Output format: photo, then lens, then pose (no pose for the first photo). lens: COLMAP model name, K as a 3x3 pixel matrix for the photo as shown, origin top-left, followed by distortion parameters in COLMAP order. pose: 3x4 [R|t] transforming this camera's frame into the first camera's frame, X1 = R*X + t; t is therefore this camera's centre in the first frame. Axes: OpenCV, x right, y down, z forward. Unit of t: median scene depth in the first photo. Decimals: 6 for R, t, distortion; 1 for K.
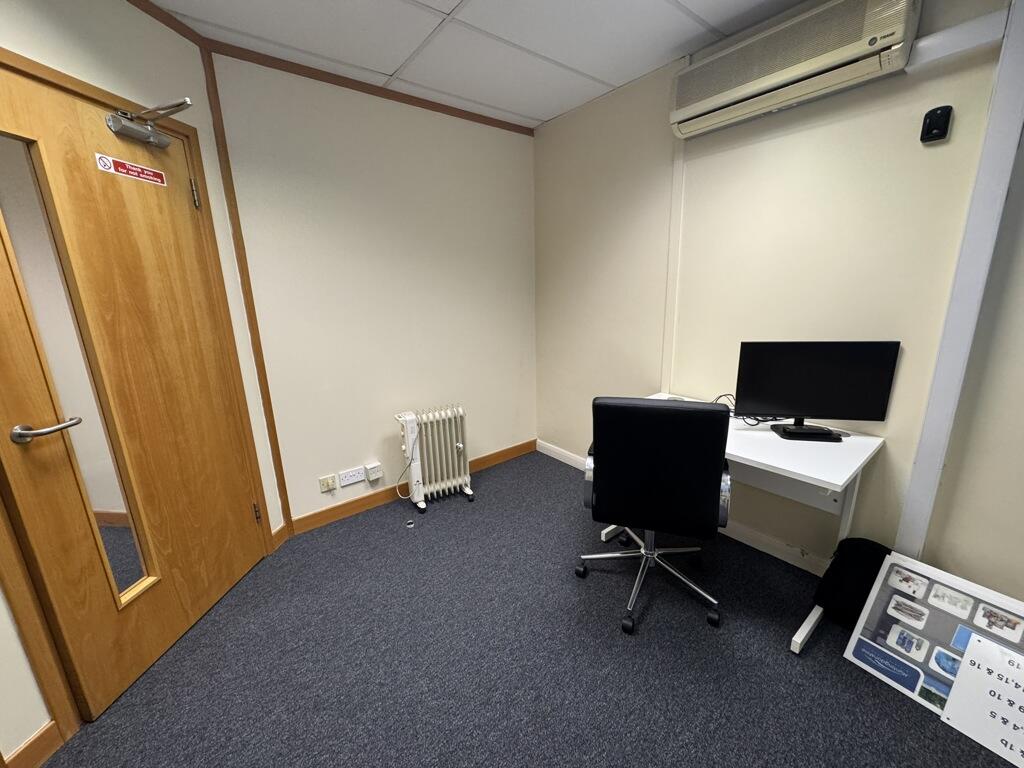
lens RADIAL K [[405.1, 0, 512.4], [0, 405.1, 380.9], [0, 0, 1]] dist [0.003900, 0.000307]
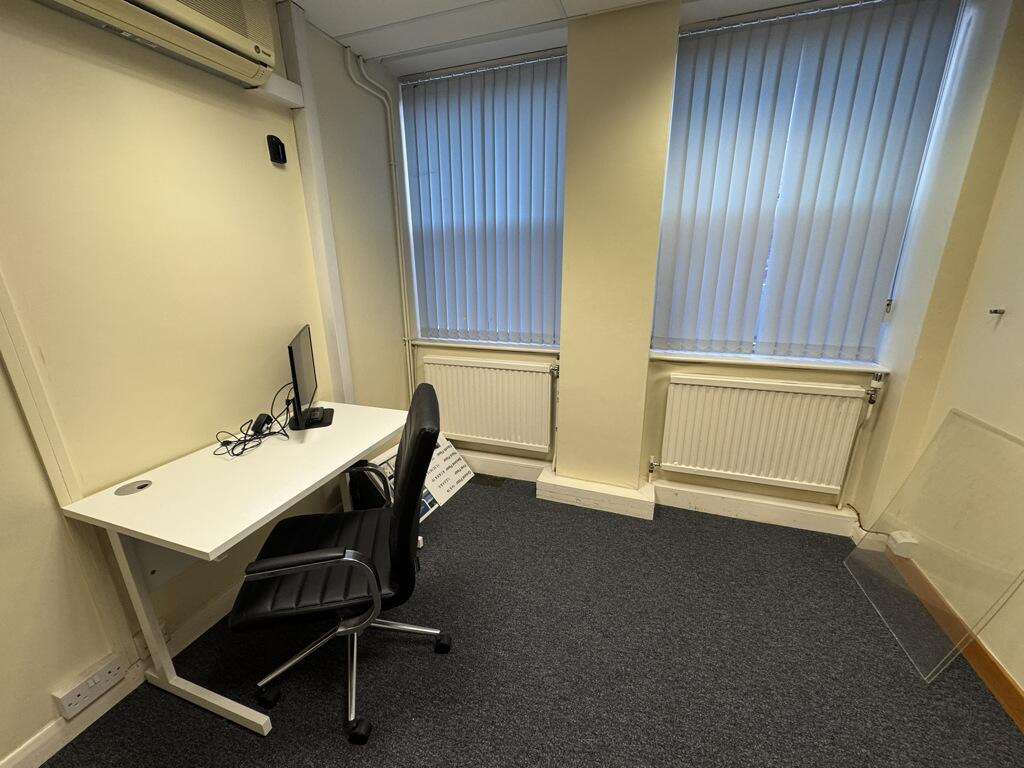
lens RADIAL K [[405.1, 0, 516.3], [0, 405.1, 381.2], [0, 0, 1]] dist [0.003900, 0.000307]
pose [[-0.535081, -0.213171, 0.817464, -0.516679], [0.221911, 0.898194, 0.379477, -0.307116], [-0.815135, 0.384455, -0.433301, 1.227302]]
